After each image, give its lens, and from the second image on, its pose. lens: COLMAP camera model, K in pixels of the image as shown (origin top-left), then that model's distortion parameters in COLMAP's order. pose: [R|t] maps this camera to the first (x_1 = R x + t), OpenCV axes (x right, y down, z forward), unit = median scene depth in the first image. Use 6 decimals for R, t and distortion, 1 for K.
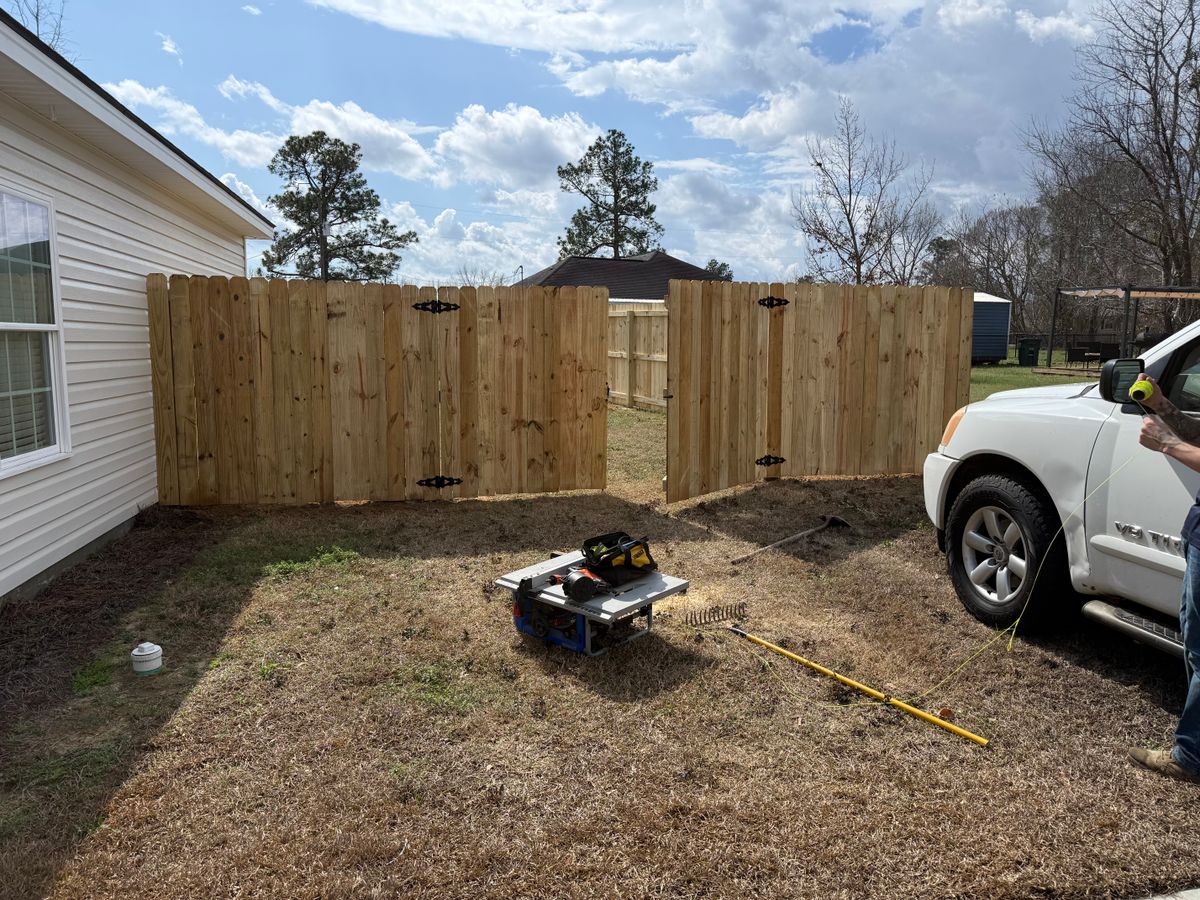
lens RADIAL K [[851.4, 0, 607.4], [0, 851.4, 442.7], [0, 0, 1]] dist [0.134751, -0.230570]
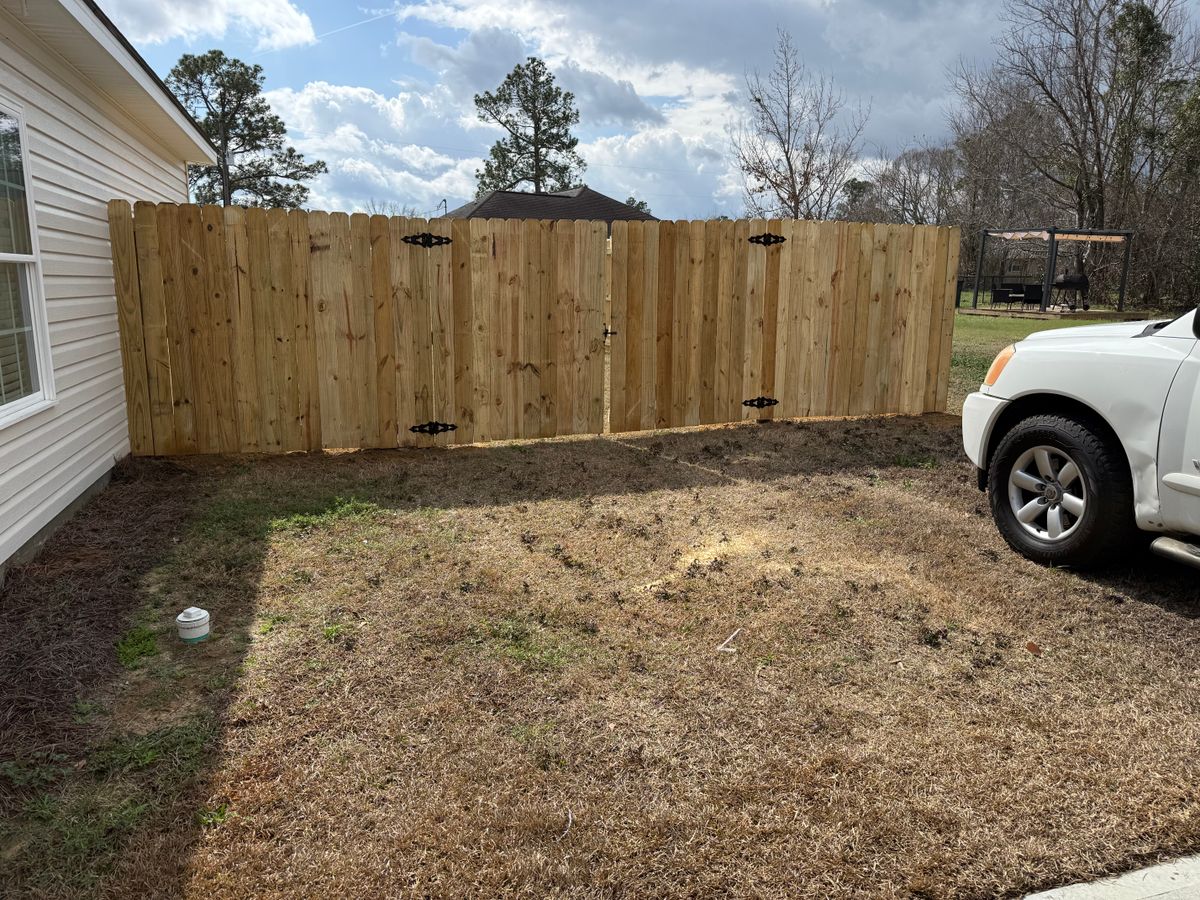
lens RADIAL K [[846.2, 0, 586.7], [0, 846.2, 451.6], [0, 0, 1]] dist [0.119373, -0.196406]
pose [[0.994933, -0.014242, 0.099531, -0.121399], [0.006417, 0.996893, 0.078501, -0.001175], [-0.100339, -0.077465, 0.991933, 0.041610]]
